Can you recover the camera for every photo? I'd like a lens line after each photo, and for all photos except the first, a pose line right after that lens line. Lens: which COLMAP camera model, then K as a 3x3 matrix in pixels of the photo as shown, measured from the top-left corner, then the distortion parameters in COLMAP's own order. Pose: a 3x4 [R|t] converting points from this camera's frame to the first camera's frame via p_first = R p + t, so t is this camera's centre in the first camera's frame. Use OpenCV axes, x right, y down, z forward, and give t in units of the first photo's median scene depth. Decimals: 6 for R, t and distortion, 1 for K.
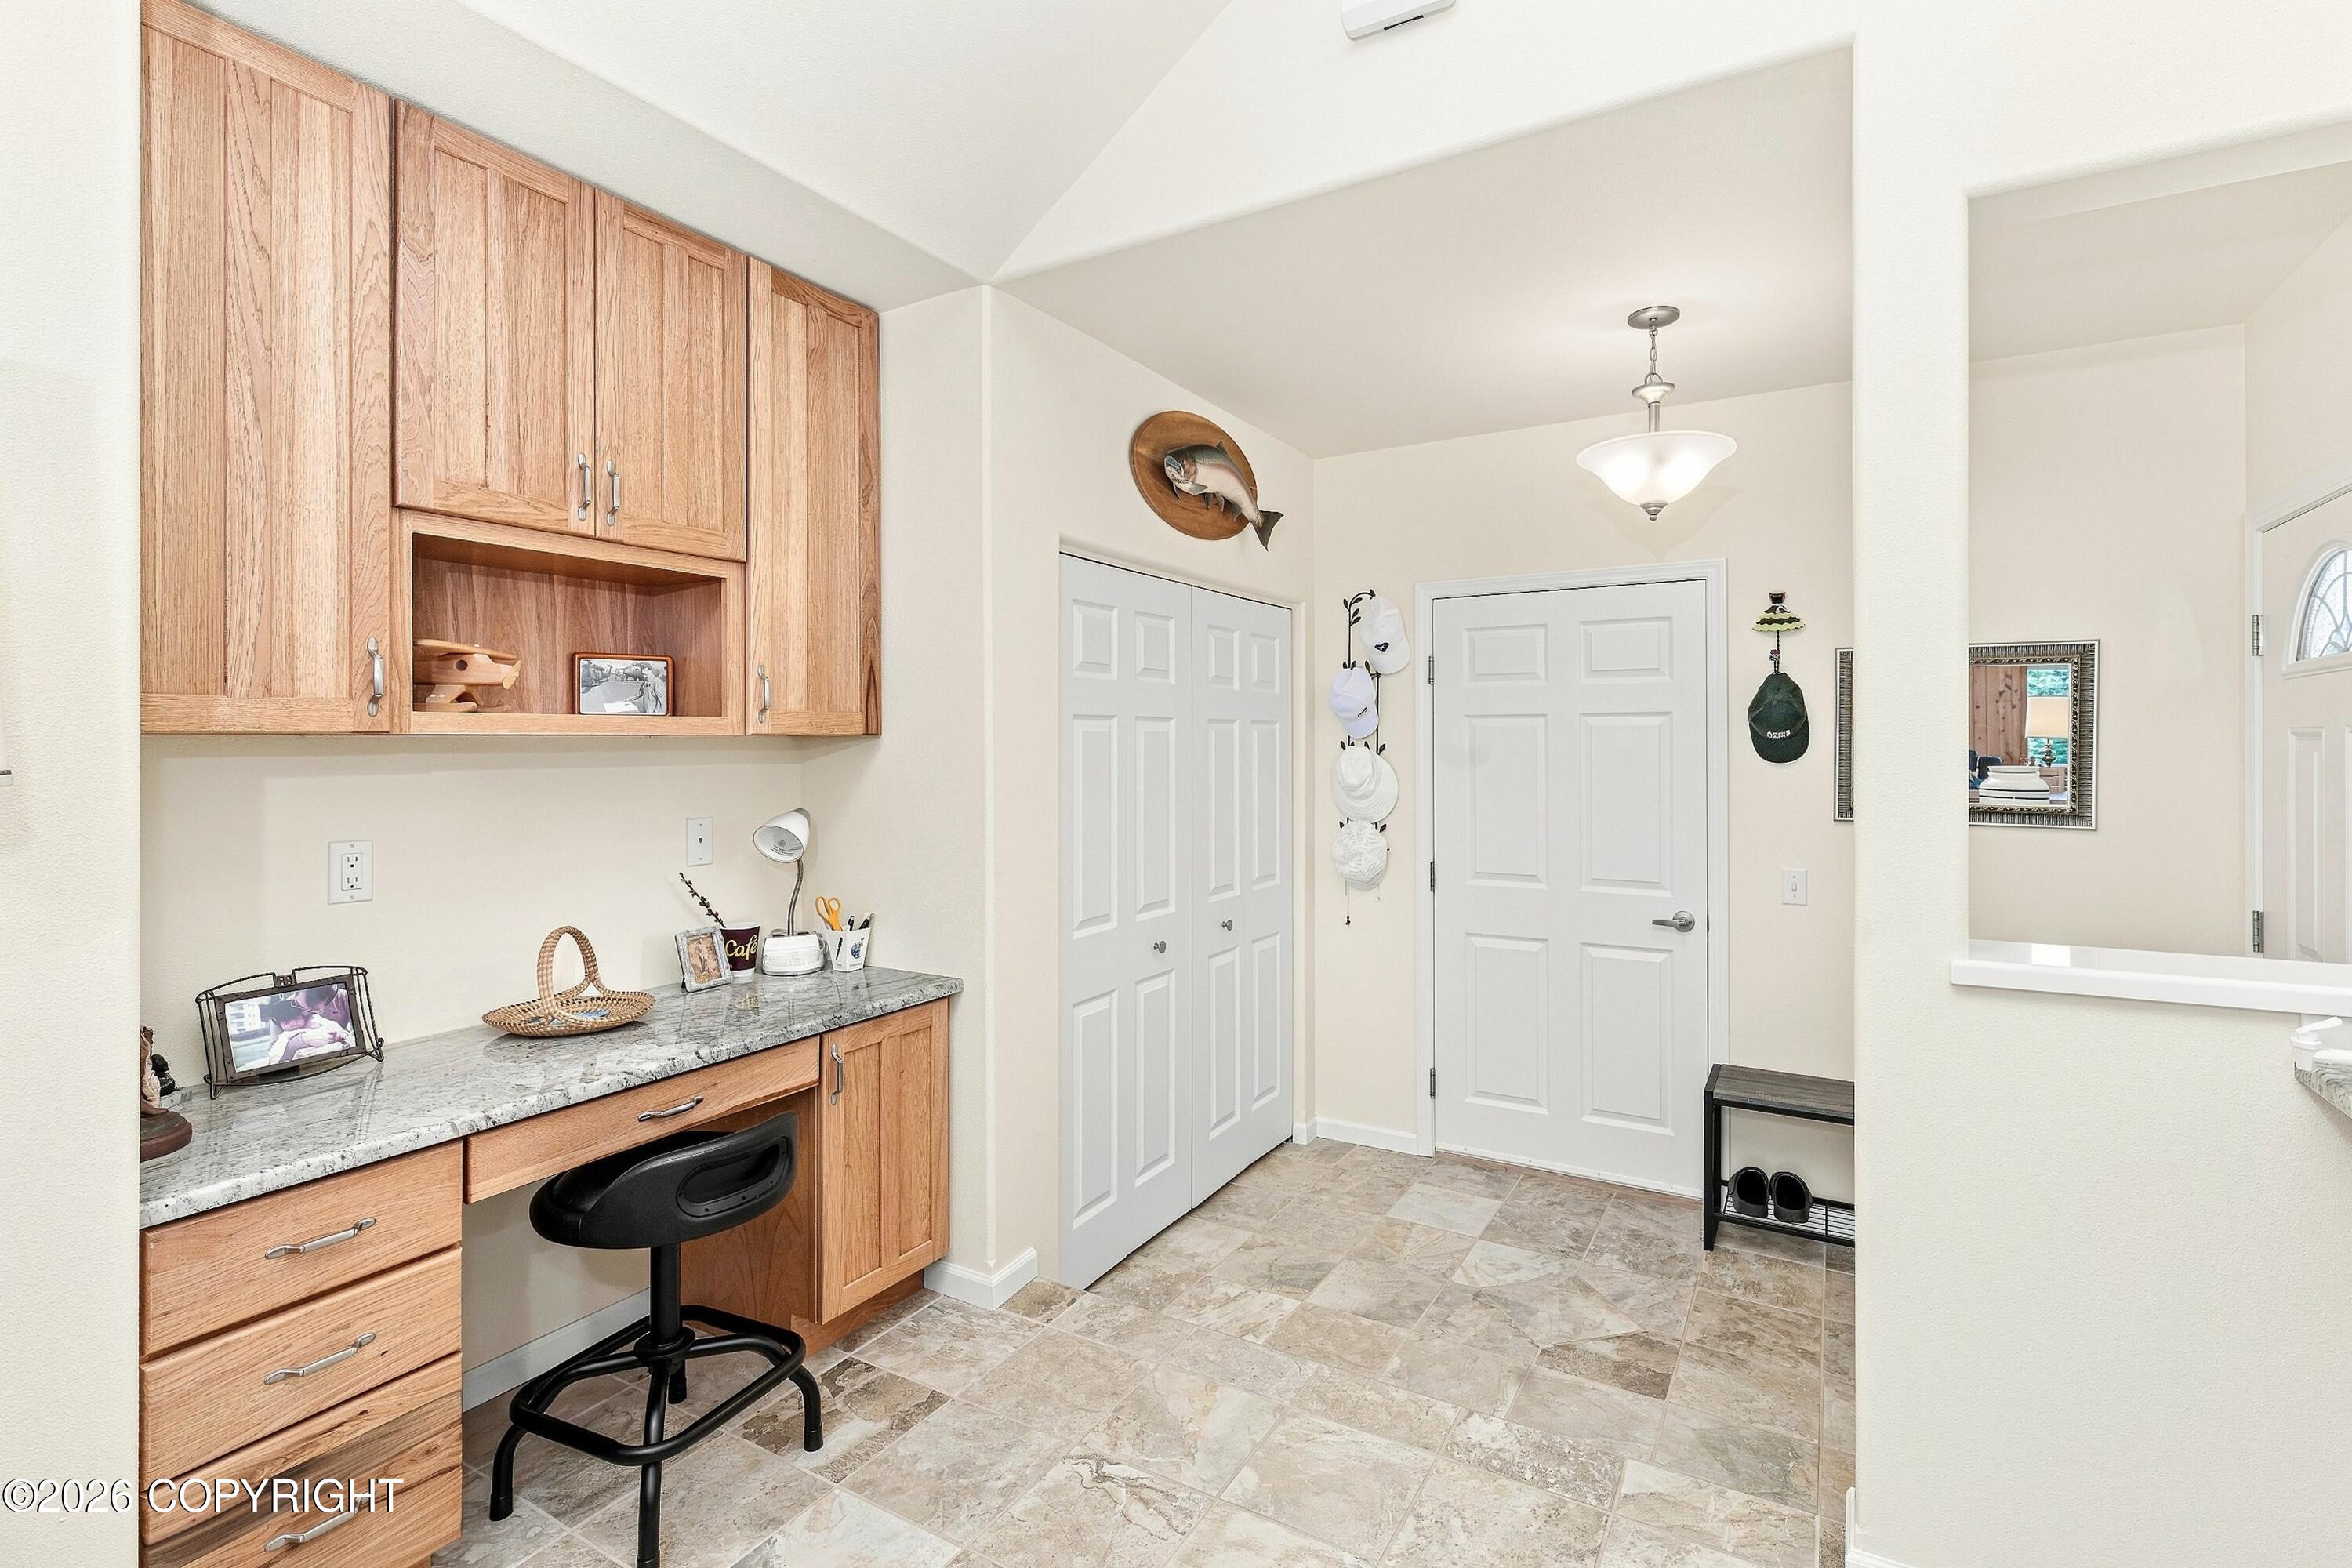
lens RADIAL K [[1095.5, 0, 1190.0], [0, 1095.5, 743.3], [0, 0, 1]] dist [-0.002111, 0.000594]
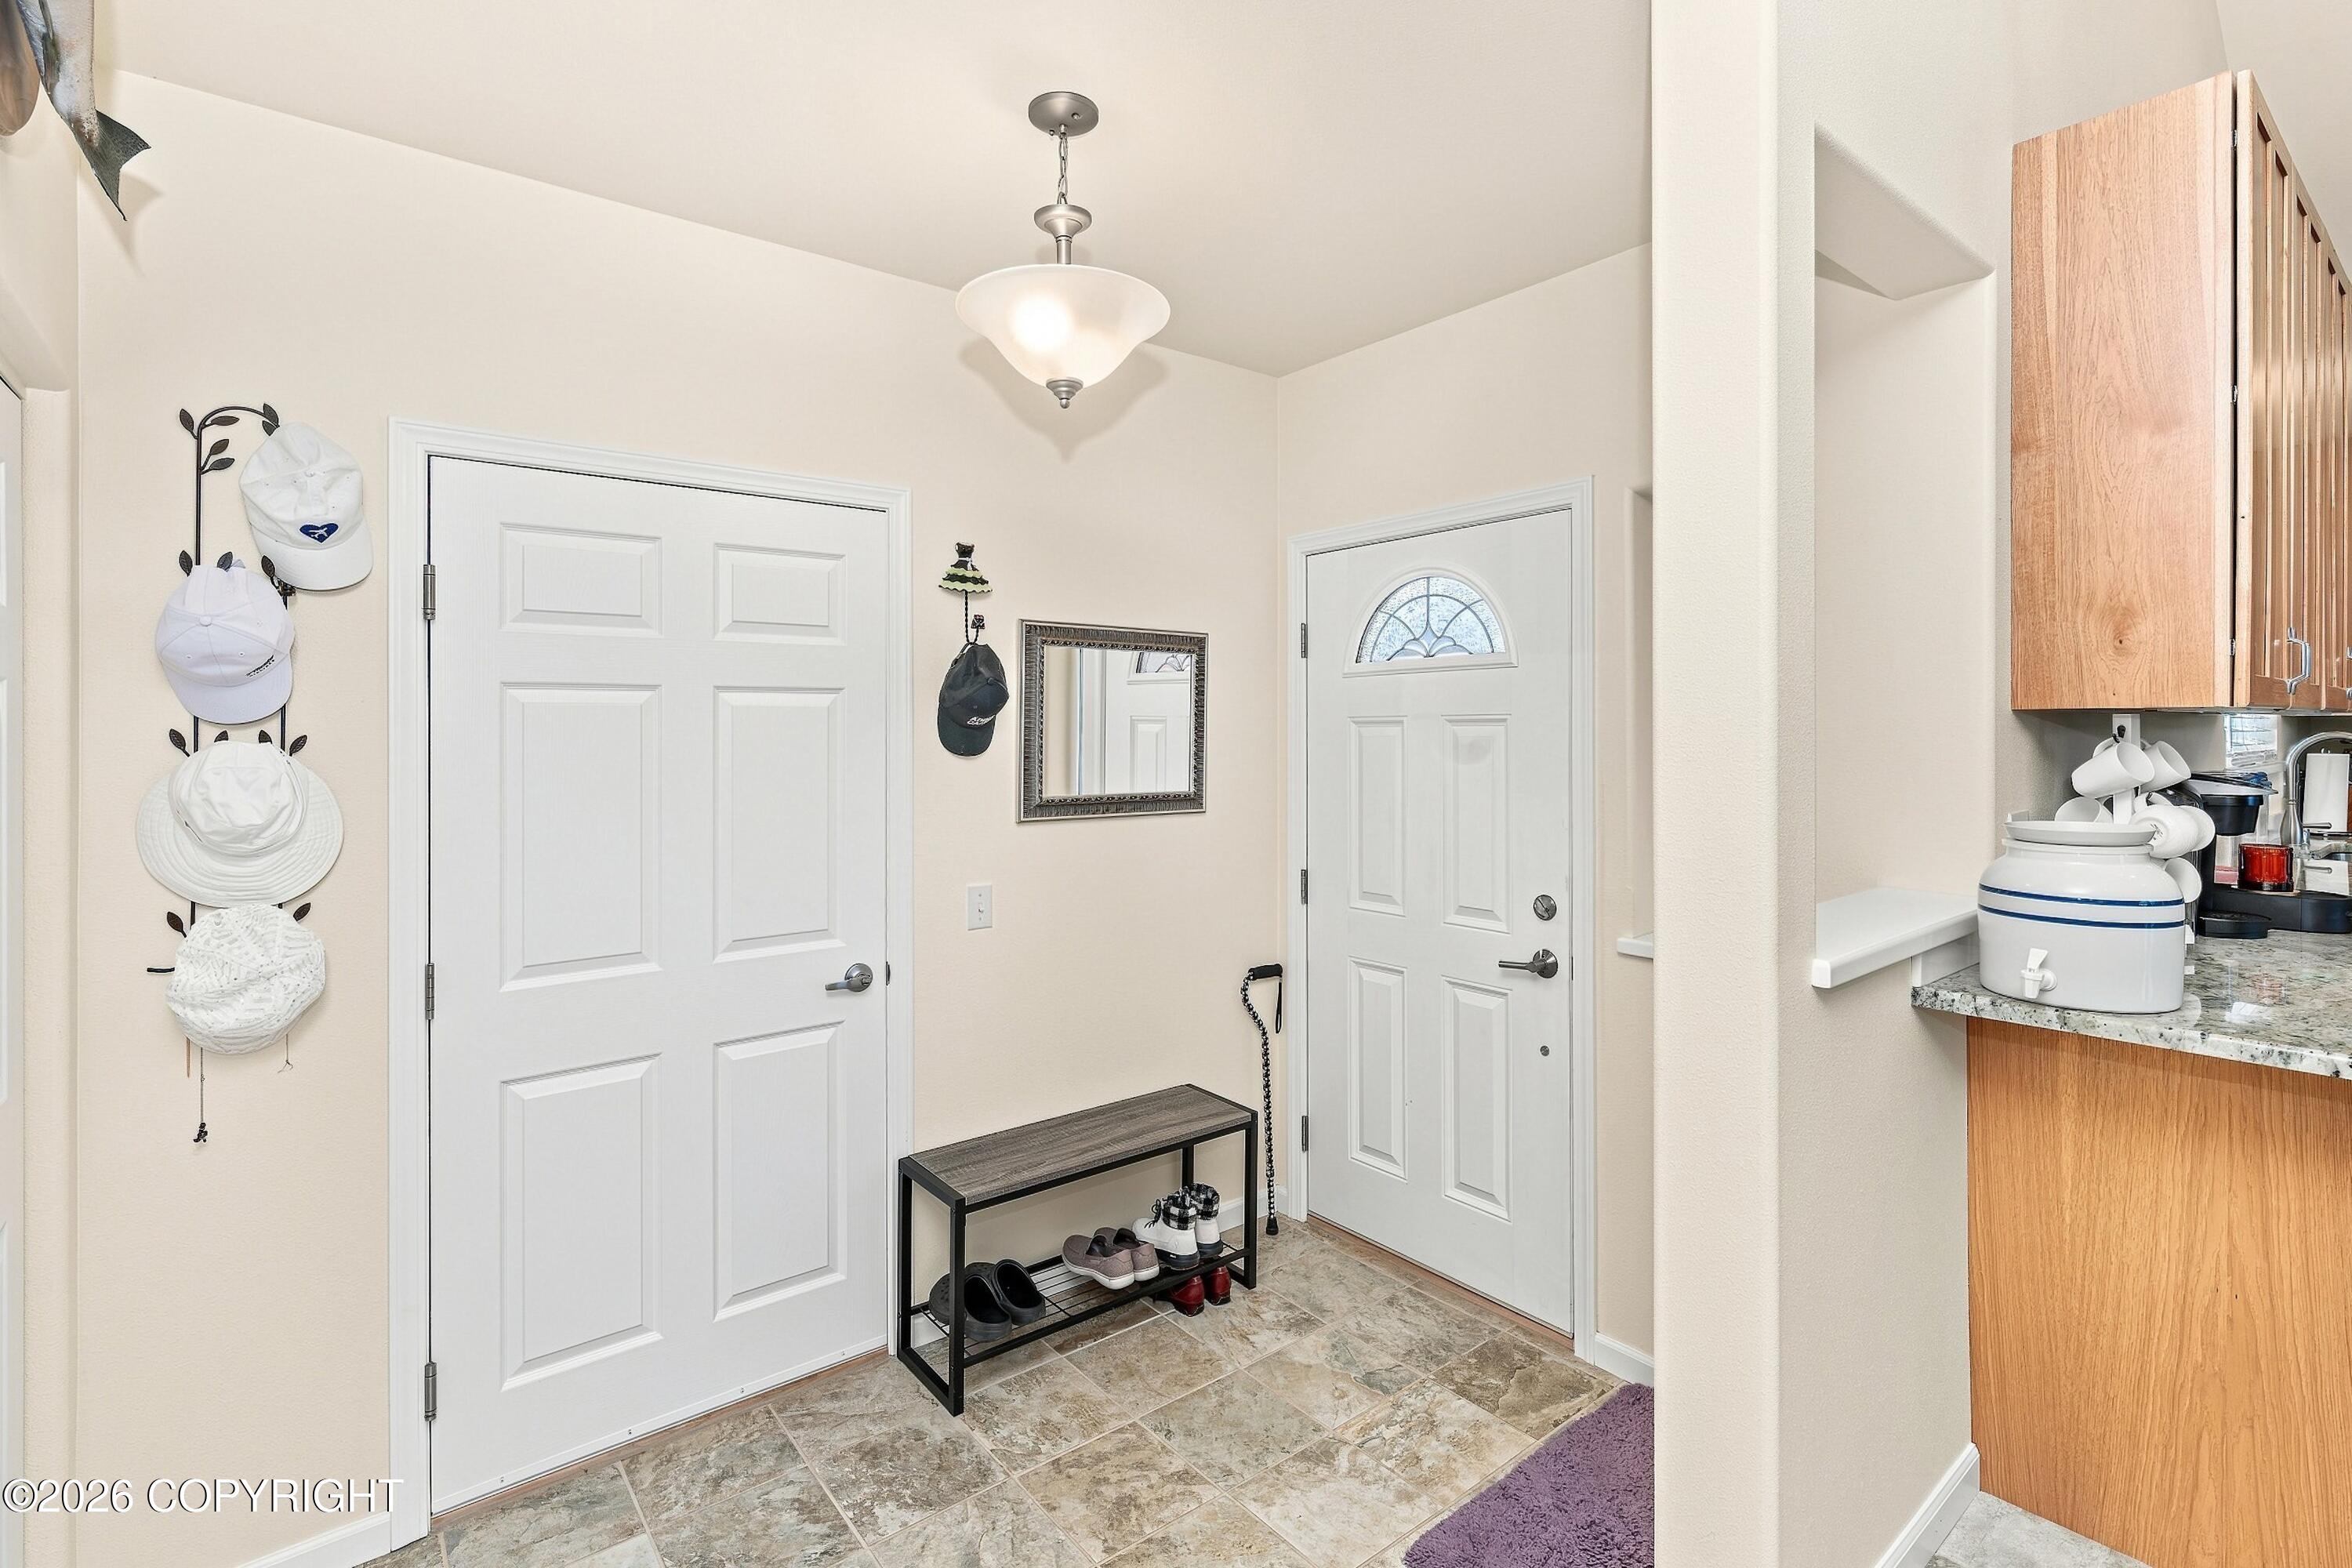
lens RADIAL K [[1095.5, 0, 1145.5], [0, 1095.5, 727.7], [0, 0, 1]] dist [-0.002111, 0.000594]
pose [[0.348225, 0.003482, 0.937405, -0.168445], [0.006616, 0.999959, -0.006172, 0.003150], [-0.937388, 0.008351, 0.348188, 0.580018]]
